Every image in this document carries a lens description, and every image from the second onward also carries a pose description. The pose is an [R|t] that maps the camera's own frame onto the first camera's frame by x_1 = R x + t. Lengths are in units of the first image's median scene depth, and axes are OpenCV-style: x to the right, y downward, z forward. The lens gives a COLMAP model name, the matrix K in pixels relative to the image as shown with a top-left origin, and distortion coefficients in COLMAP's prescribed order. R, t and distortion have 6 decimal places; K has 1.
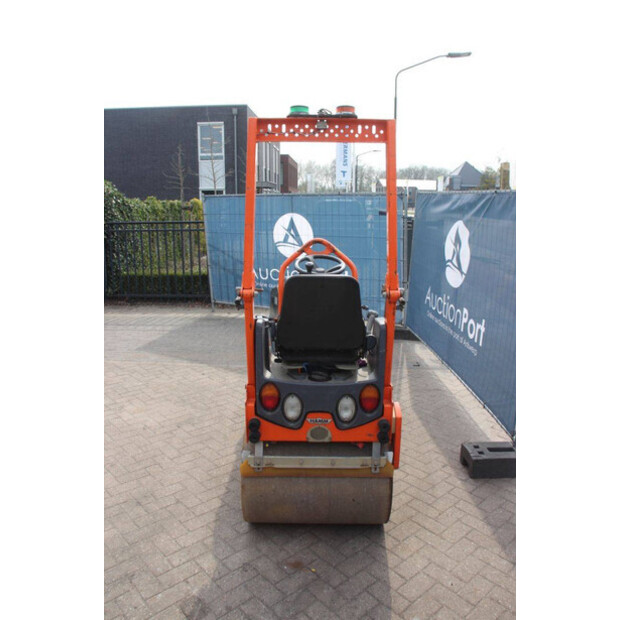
lens RADIAL K [[508.5, 0, 312.0], [0, 508.5, 311.8], [0, 0, 1]] dist [-0.147494, 0.103187]
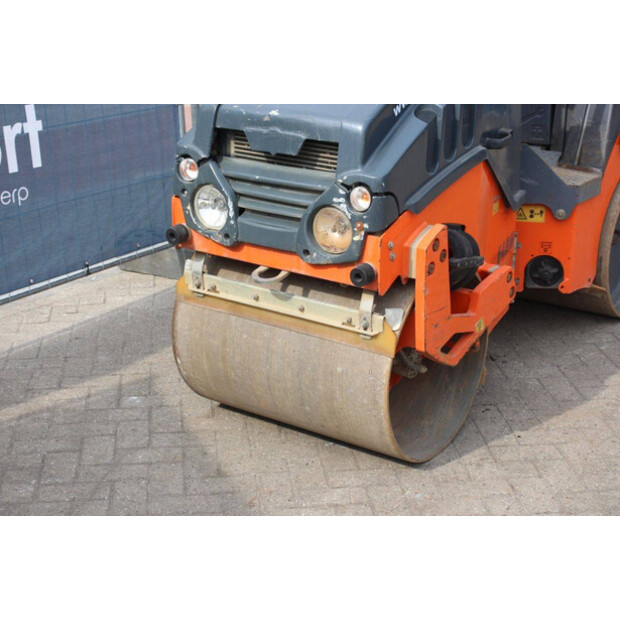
lens RADIAL K [[1193.4, 0, 310.2], [0, 1193.4, 307.3], [0, 0, 1]] dist [0.206845, 0.000000]
pose [[-0.812602, -0.200648, 0.547191, -0.759646], [0.116591, 0.863928, 0.489934, -0.521934], [-0.571038, 0.461919, -0.678635, 2.698097]]
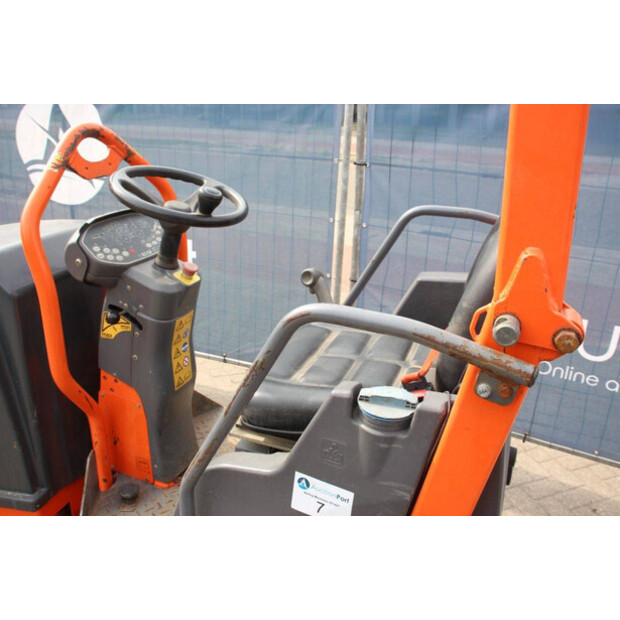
lens RADIAL K [[537.1, 0, 310.0], [0, 537.1, 303.0], [0, 0, 1]] dist [-0.102805, 0.056336]
pose [[0.378316, -0.340947, 0.860600, -0.370118], [0.177506, 0.939165, 0.294042, -0.137283], [-0.908498, 0.041521, 0.415822, 0.920474]]
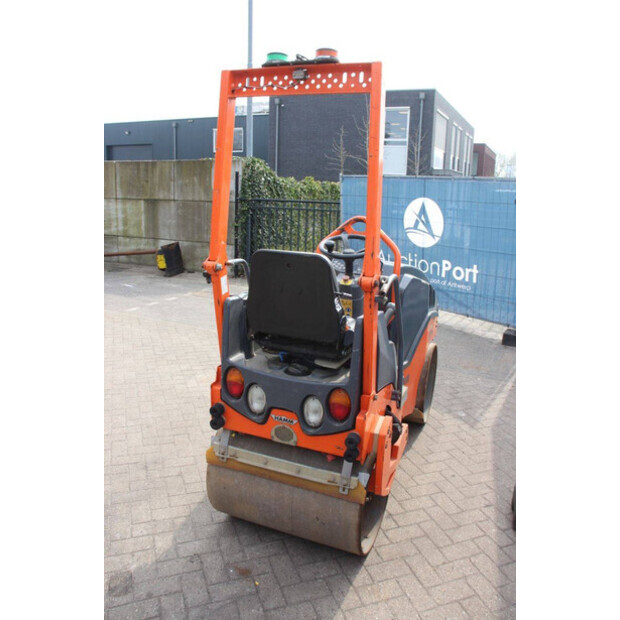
lens RADIAL K [[508.5, 0, 310.8], [0, 508.5, 311.3], [0, 0, 1]] dist [-0.147494, 0.103187]
pose [[0.927092, 0.117276, -0.356014, 0.338058], [-0.109822, 0.993099, 0.041154, -0.010533], [0.358384, 0.000945, 0.933574, 0.199061]]
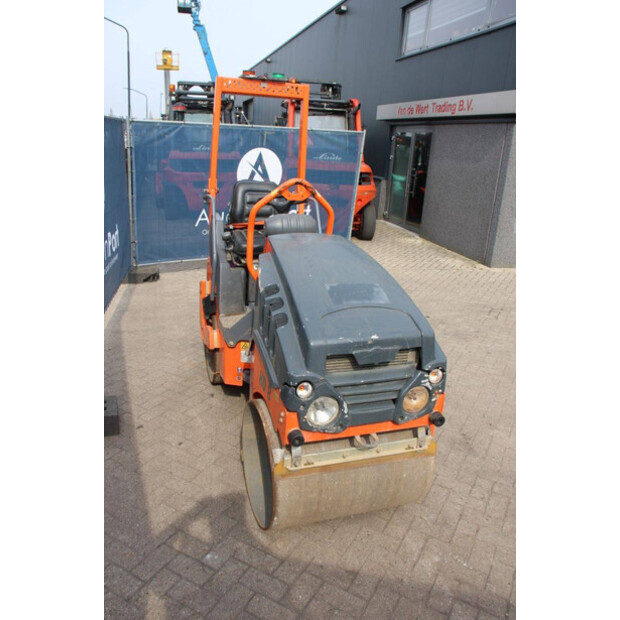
lens RADIAL K [[508.5, 0, 305.9], [0, 508.5, 314.4], [0, 0, 1]] dist [-0.147494, 0.103187]
pose [[-0.947141, 0.038484, -0.318501, 0.359310], [-0.134200, 0.854222, 0.502290, -0.488517], [0.291401, 0.518482, -0.803904, 2.338350]]
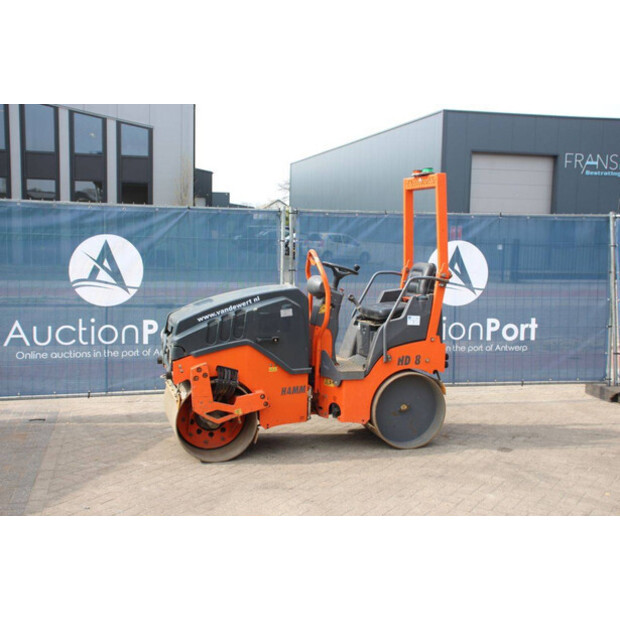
lens RADIAL K [[772.8, 0, 307.9], [0, 772.8, 315.1], [0, 0, 1]] dist [0.017528, 0.000000]
pose [[-0.275817, -0.114471, 0.954370, -2.283618], [0.185450, 0.967892, 0.169688, -0.397948], [-0.943151, 0.223790, -0.245732, 1.937141]]
